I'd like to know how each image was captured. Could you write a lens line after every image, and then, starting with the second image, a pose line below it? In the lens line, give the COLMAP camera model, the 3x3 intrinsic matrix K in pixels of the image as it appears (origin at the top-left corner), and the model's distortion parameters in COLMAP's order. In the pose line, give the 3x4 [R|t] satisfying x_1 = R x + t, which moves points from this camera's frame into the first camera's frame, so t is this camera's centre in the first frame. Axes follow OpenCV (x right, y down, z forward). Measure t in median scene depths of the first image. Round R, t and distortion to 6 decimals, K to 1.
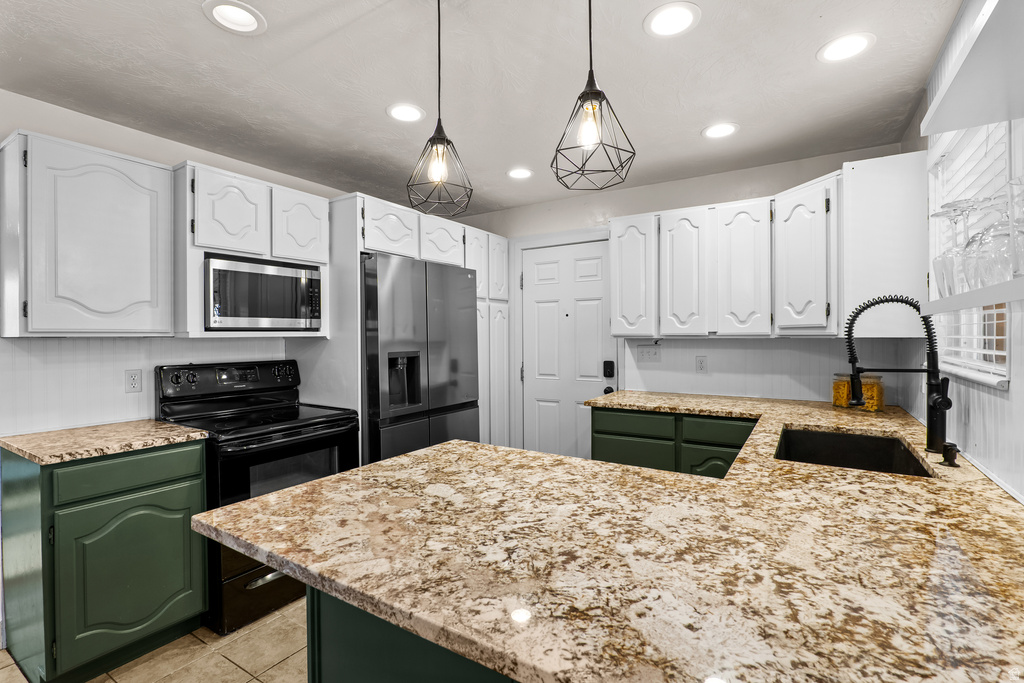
lens RADIAL K [[475.0, 0, 521.4], [0, 475.0, 339.7], [0, 0, 1]] dist [-0.025549, 0.005586]
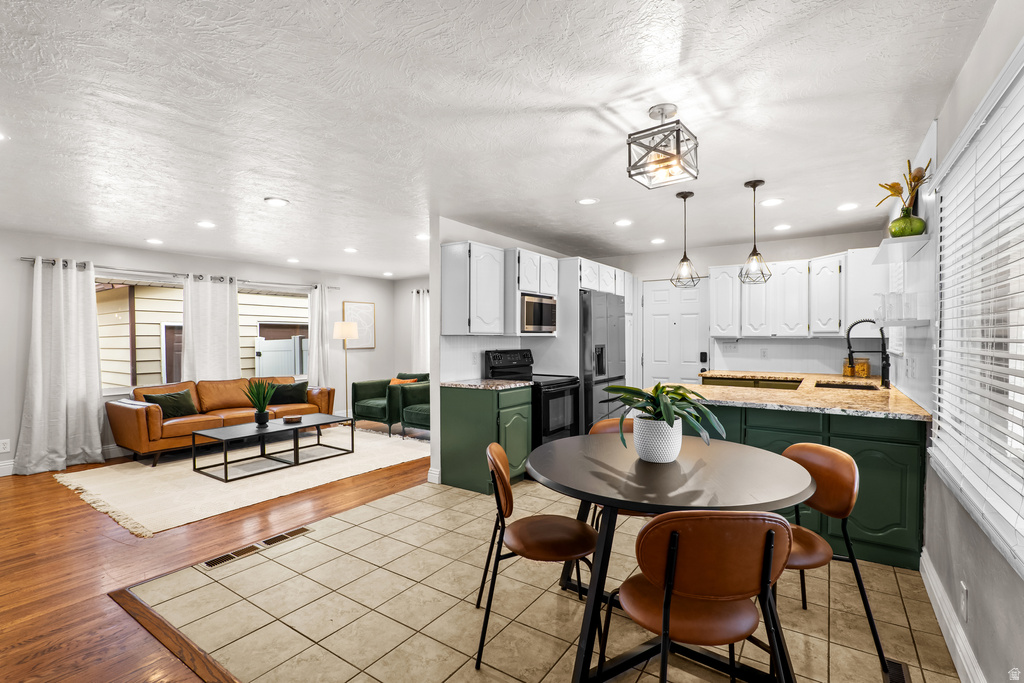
lens RADIAL K [[475.0, 0, 518.7], [0, 475.0, 343.3], [0, 0, 1]] dist [-0.025549, 0.005586]
pose [[0.999297, 0.005871, -0.037033, -0.505651], [-0.005708, 0.999974, 0.004493, 0.014711], [0.037058, -0.004279, 0.999304, -0.832567]]
